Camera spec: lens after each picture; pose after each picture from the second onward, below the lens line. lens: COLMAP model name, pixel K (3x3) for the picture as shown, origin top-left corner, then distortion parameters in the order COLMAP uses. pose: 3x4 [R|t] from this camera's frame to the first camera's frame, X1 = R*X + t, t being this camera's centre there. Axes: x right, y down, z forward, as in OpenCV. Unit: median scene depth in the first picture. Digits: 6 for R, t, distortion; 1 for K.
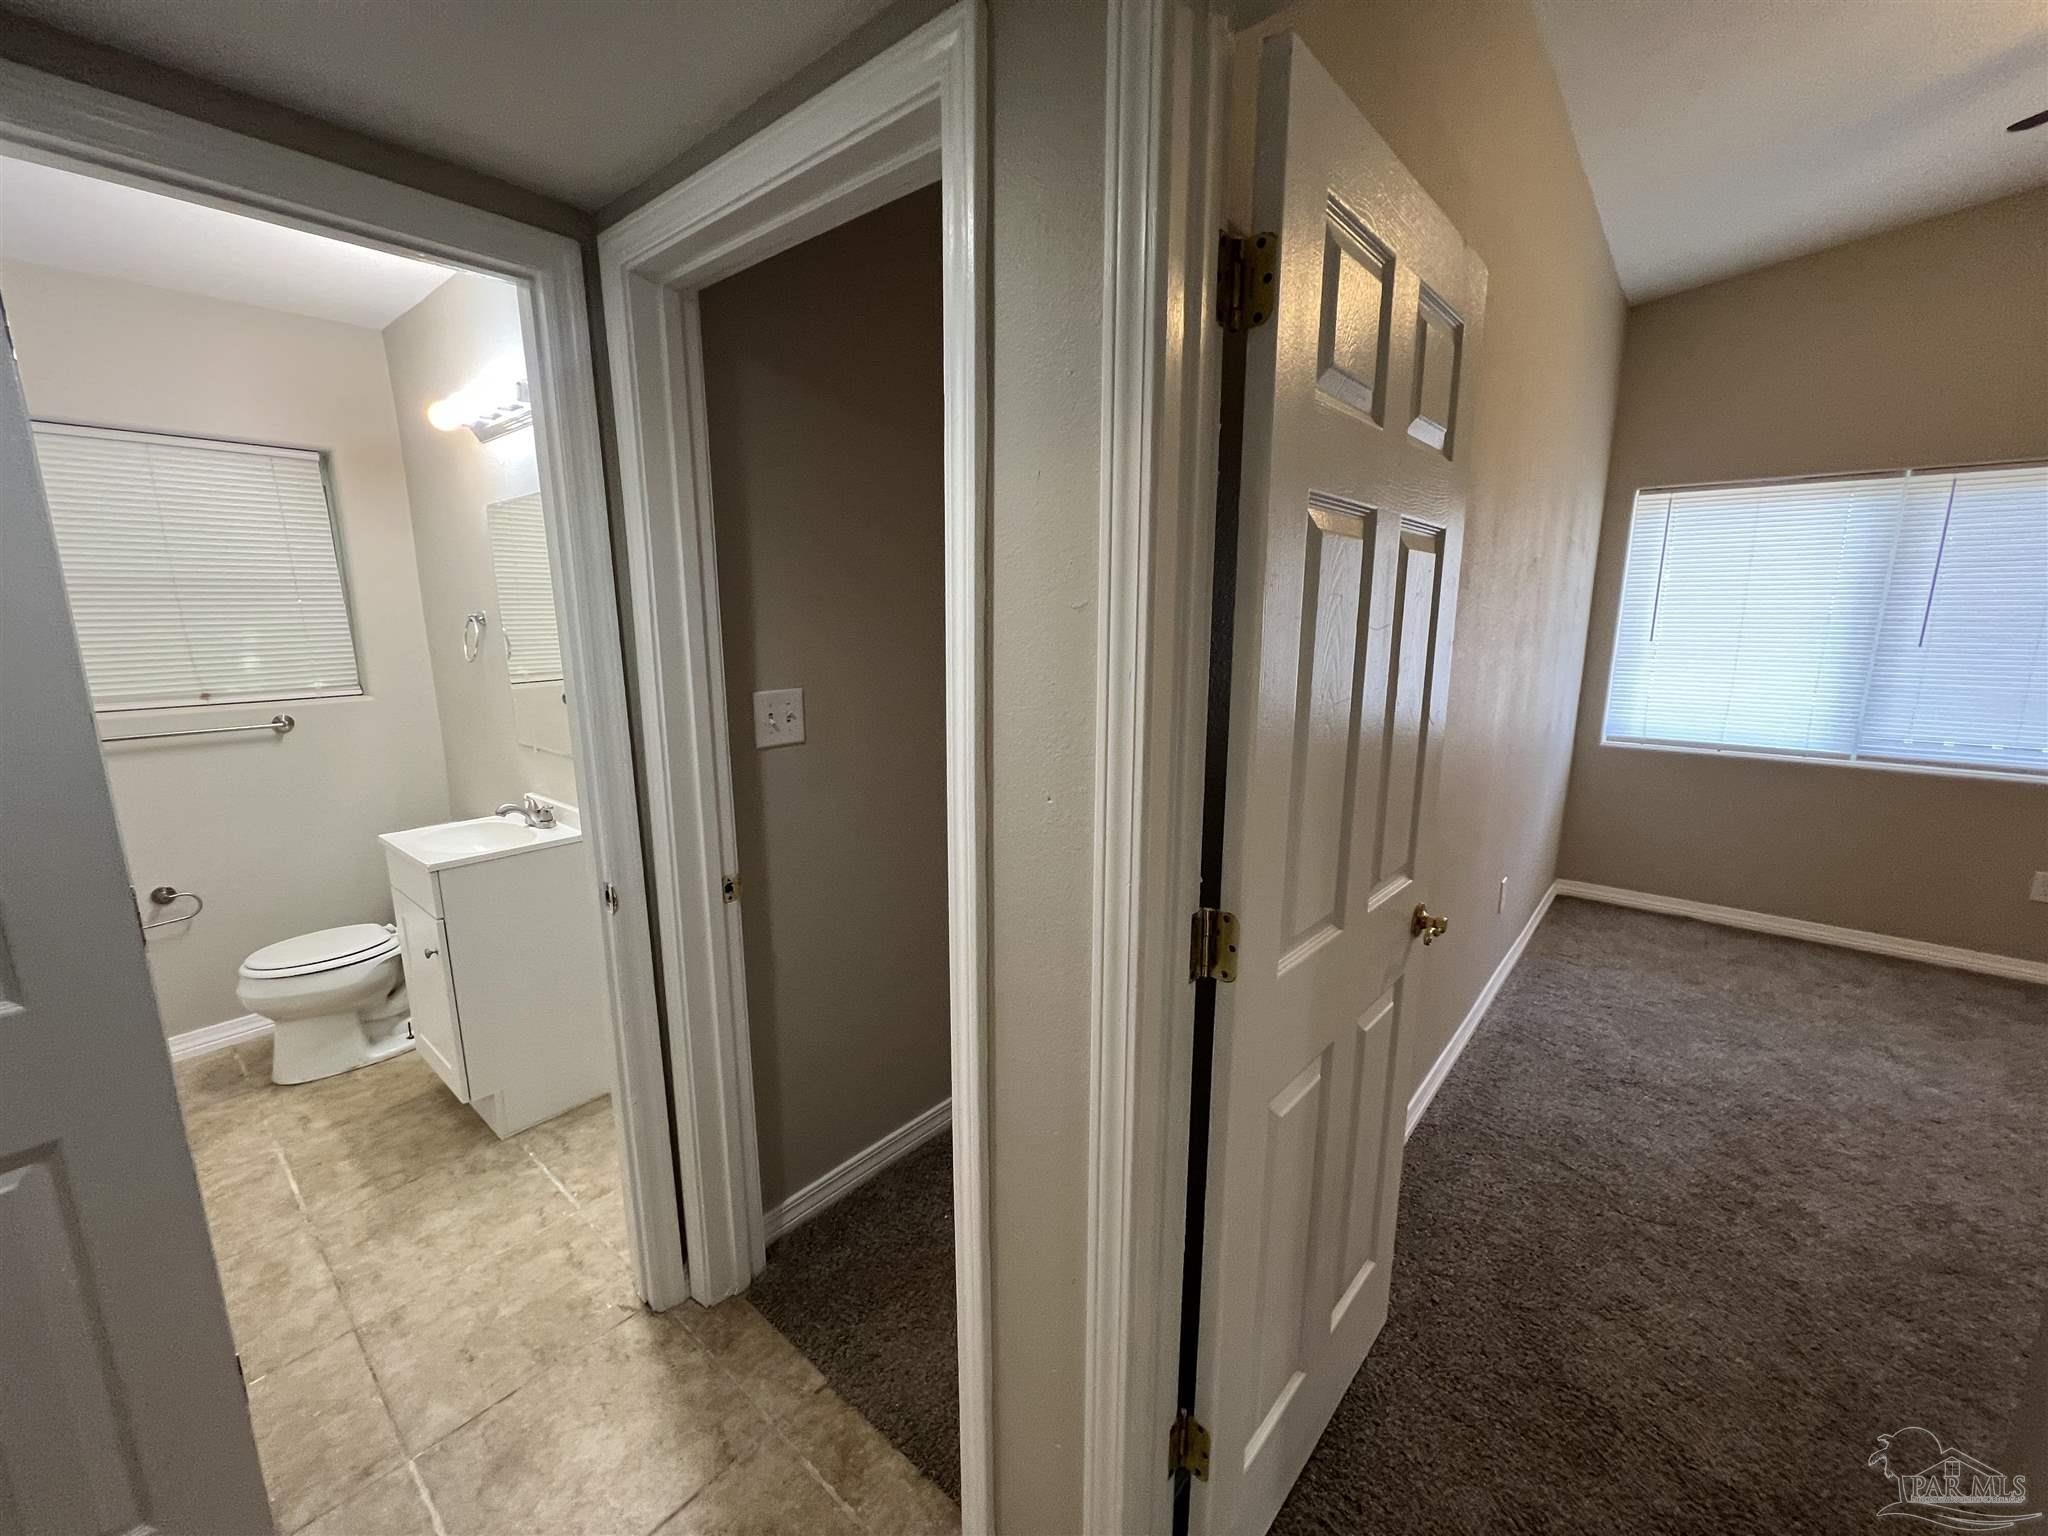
lens RADIAL K [[822.3, 0, 1028.9], [0, 822.3, 771.6], [0, 0, 1]] dist [-0.001922, 0.000540]
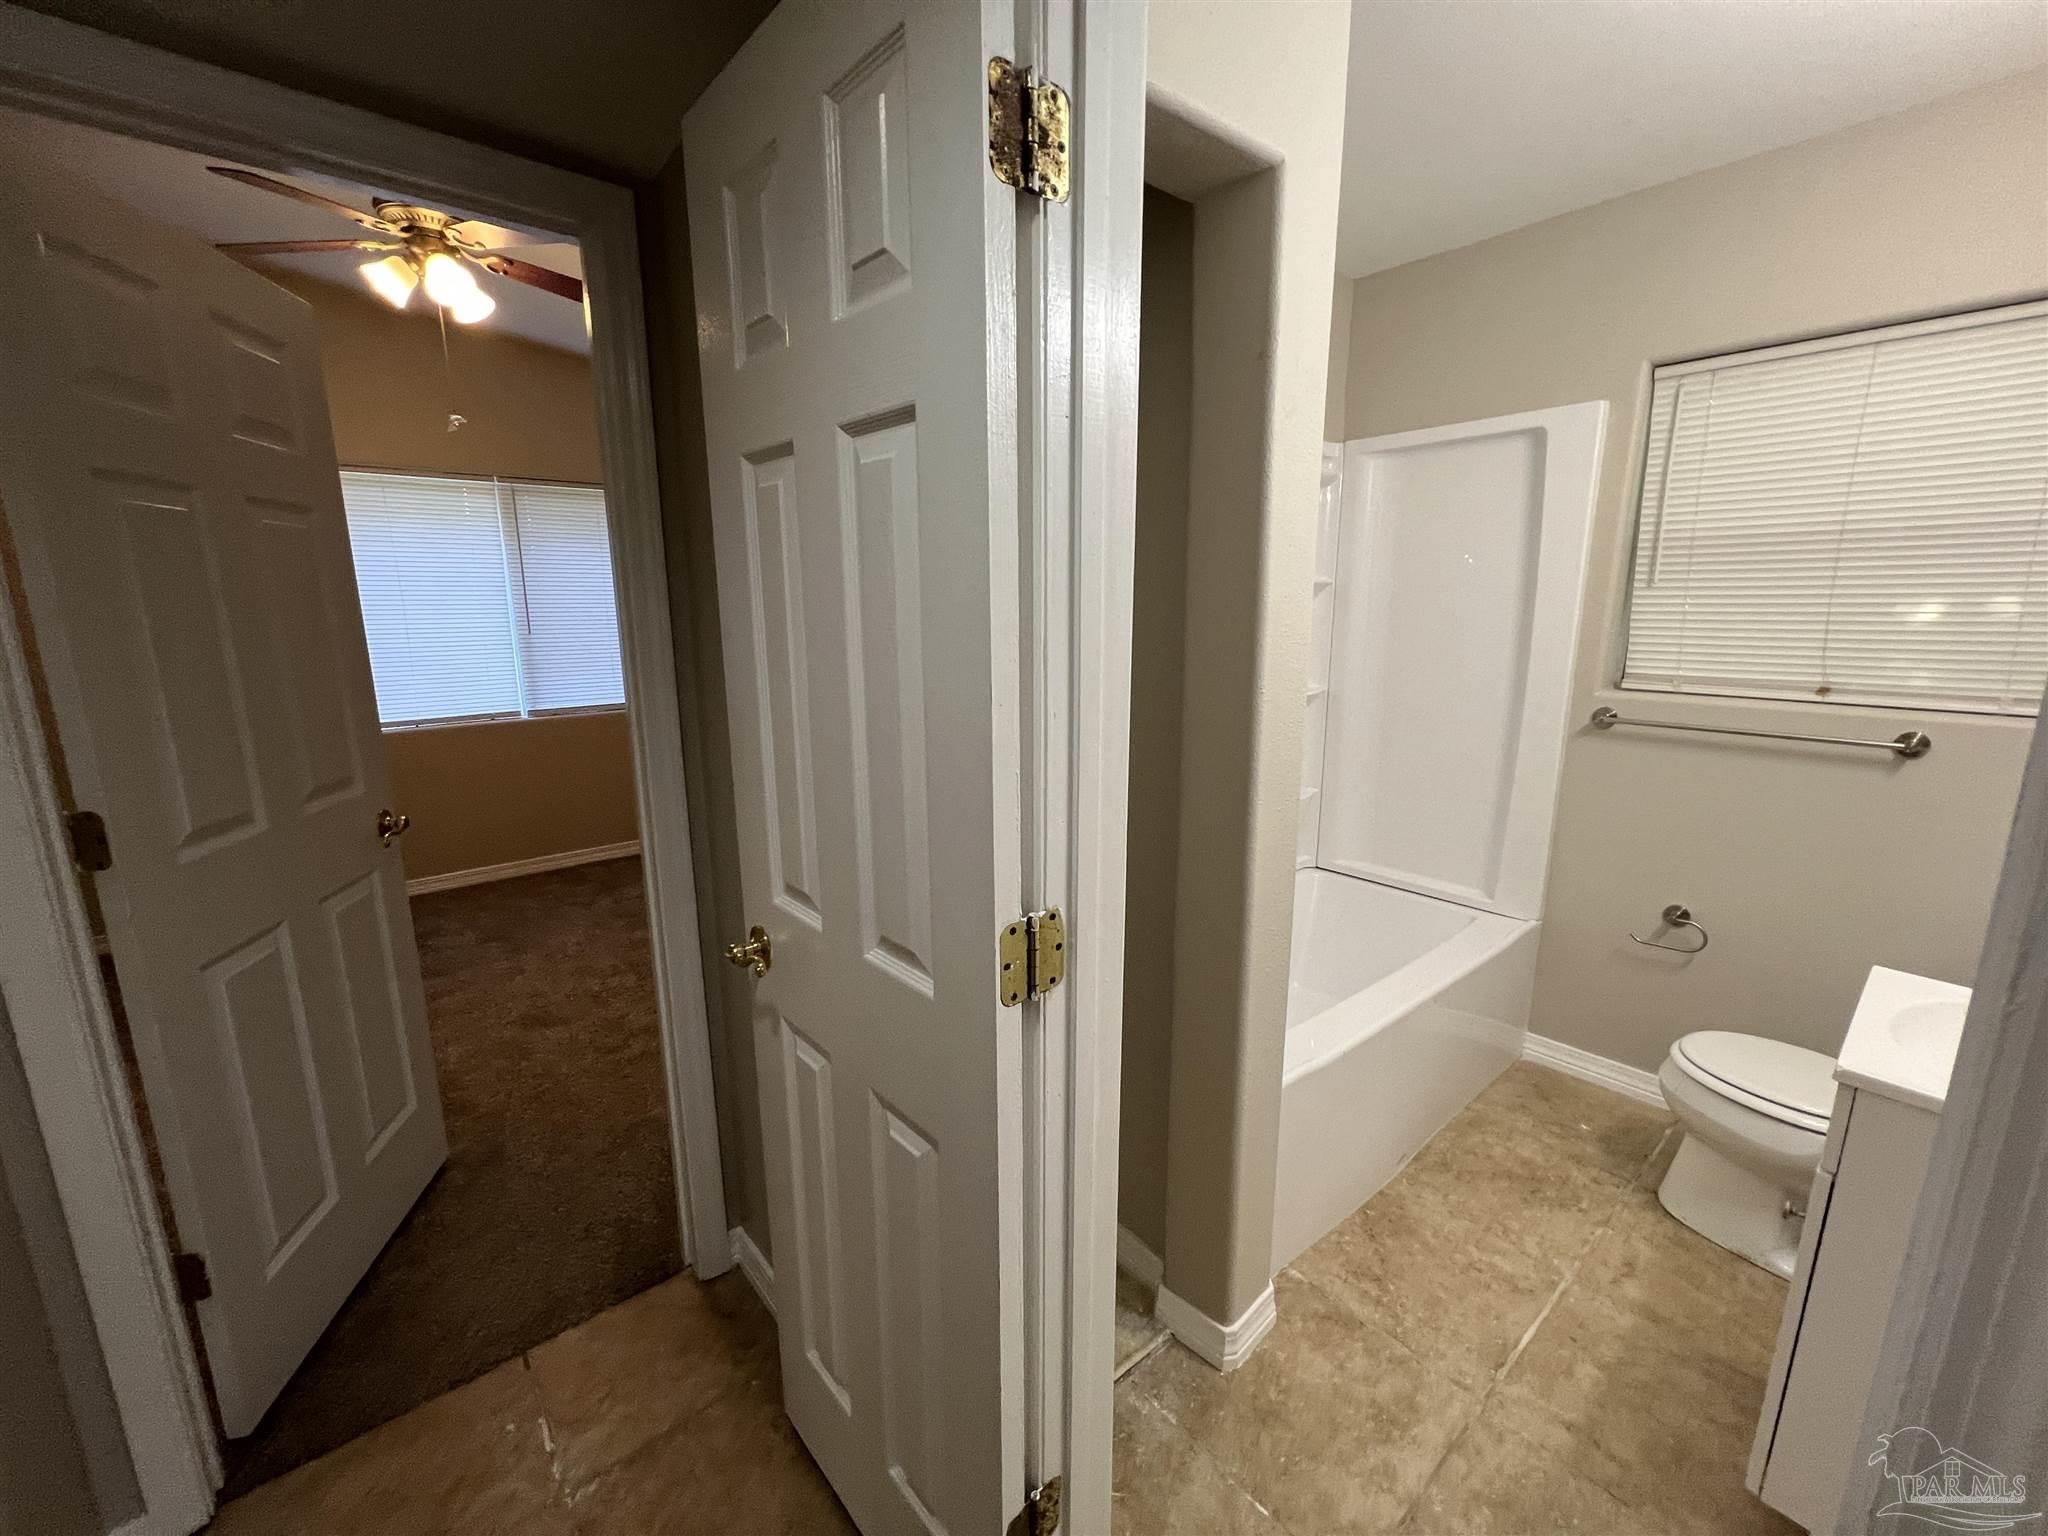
lens RADIAL K [[820.7, 0, 1024.4], [0, 820.7, 770.6], [0, 0, 1]] dist [-0.002224, 0.000323]
pose [[-0.172378, 0.205903, -0.963270, -0.155497], [-0.186106, 0.953489, 0.237116, -0.065437], [0.967290, 0.220144, -0.126040, 0.419499]]
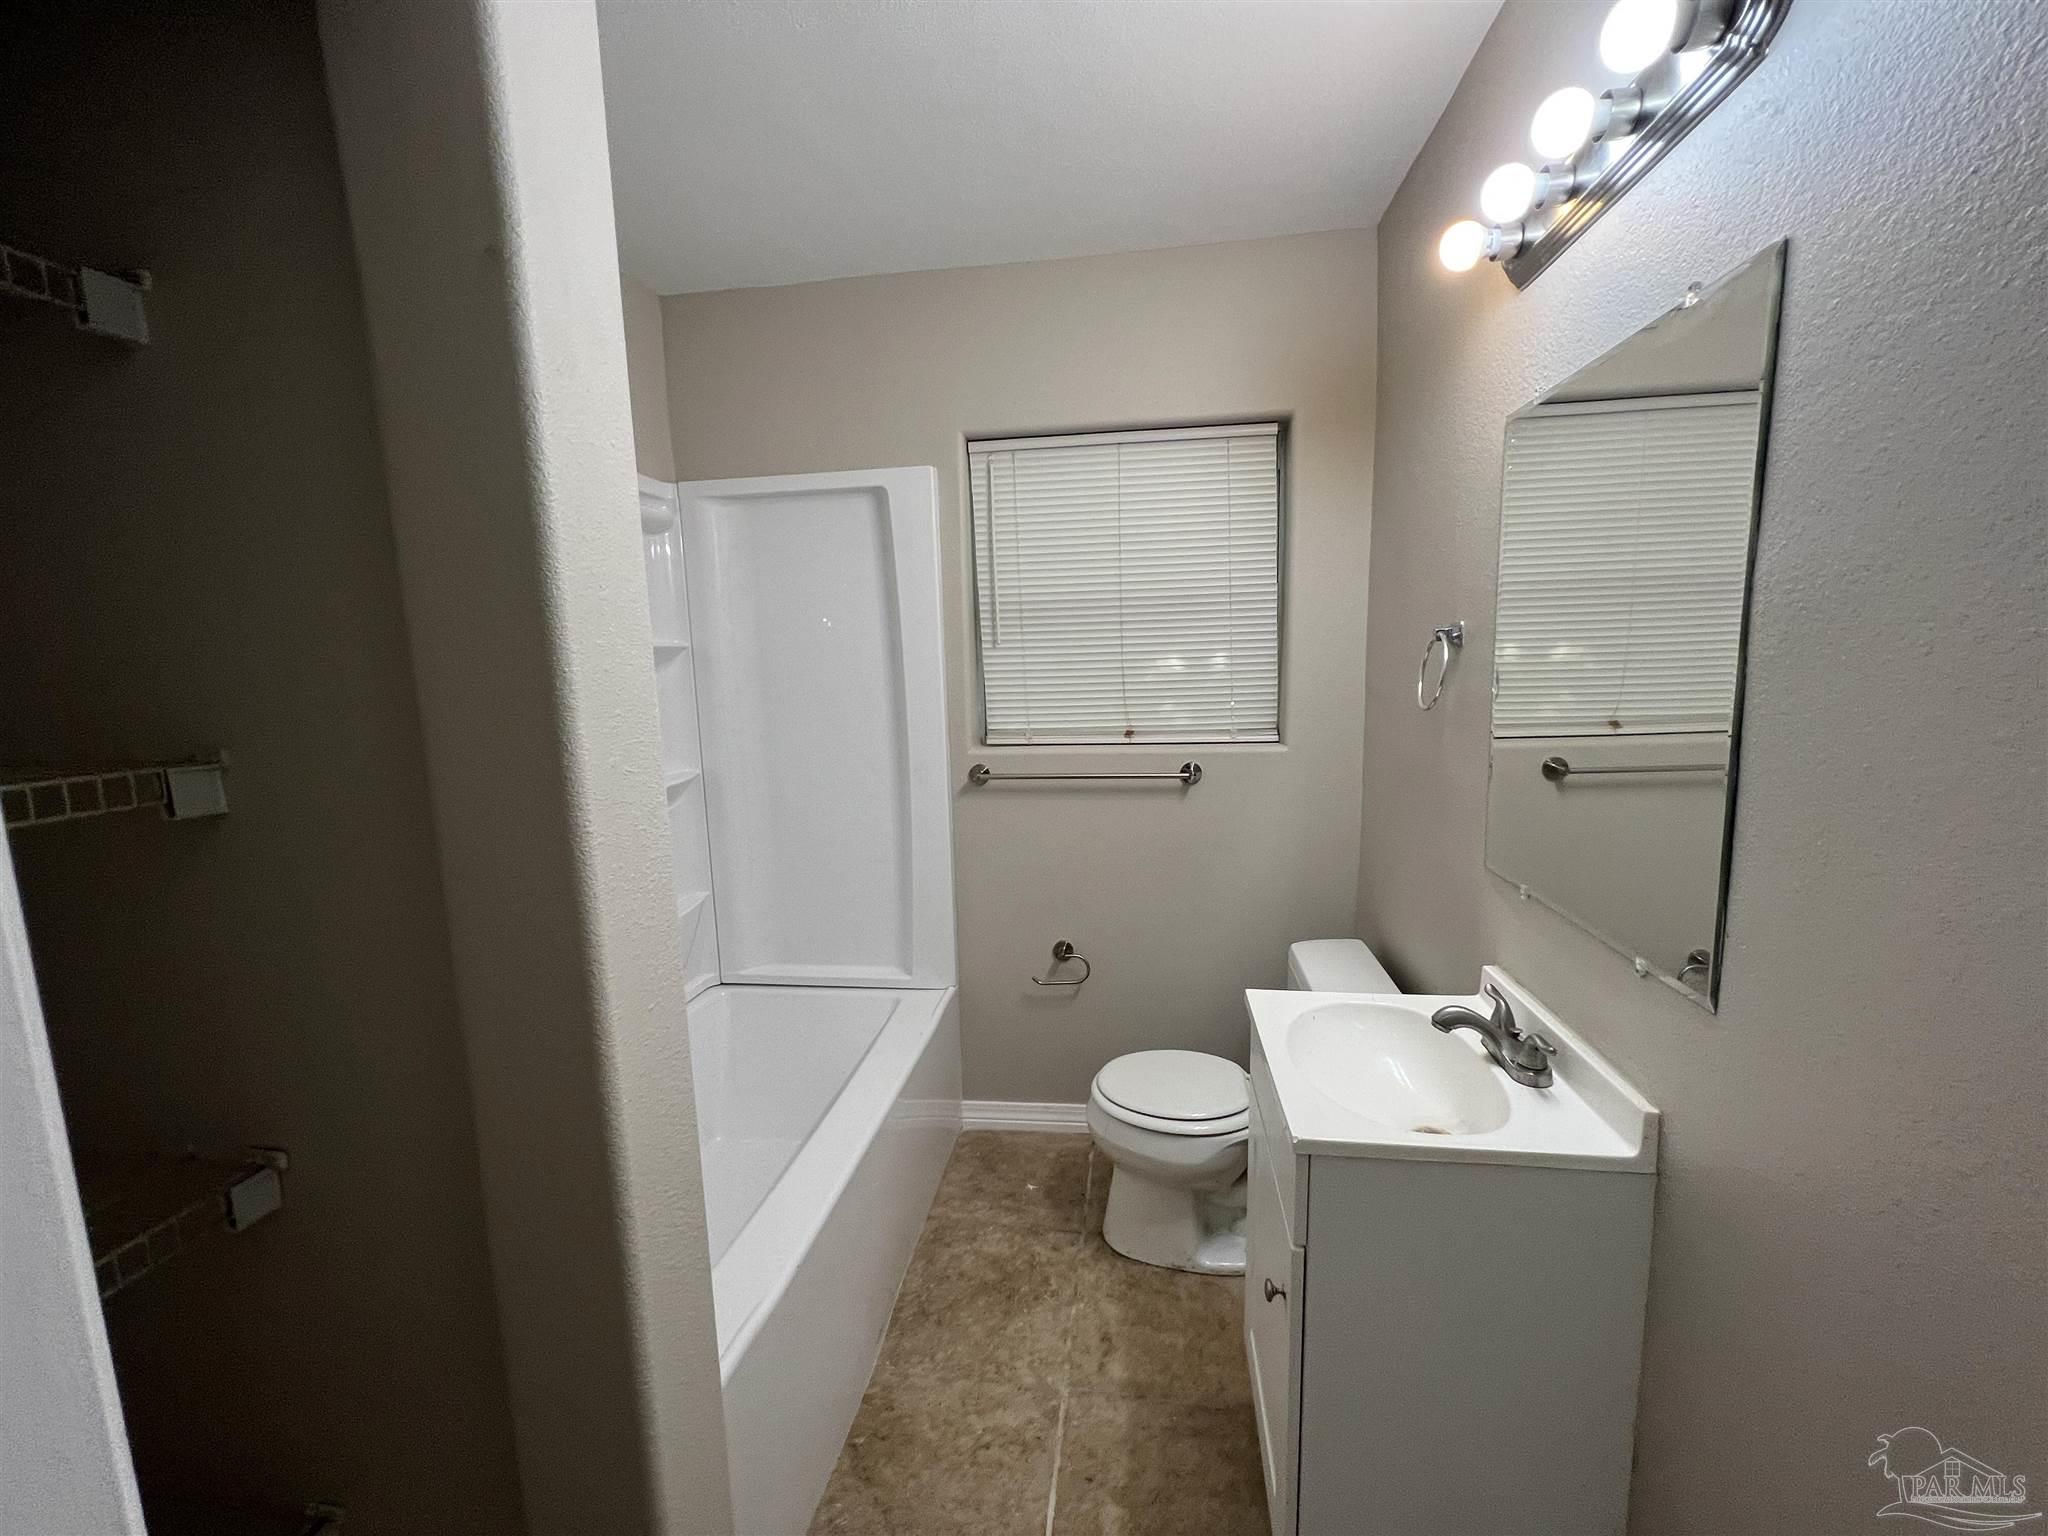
lens RADIAL K [[822.3, 0, 1028.9], [0, 822.3, 771.6], [0, 0, 1]] dist [-0.001922, 0.000540]
pose [[0.533300, 0.112550, -0.838405, -0.336310], [-0.141433, 0.989022, 0.042805, -0.075851], [0.834019, 0.095750, 0.543364, 0.454722]]
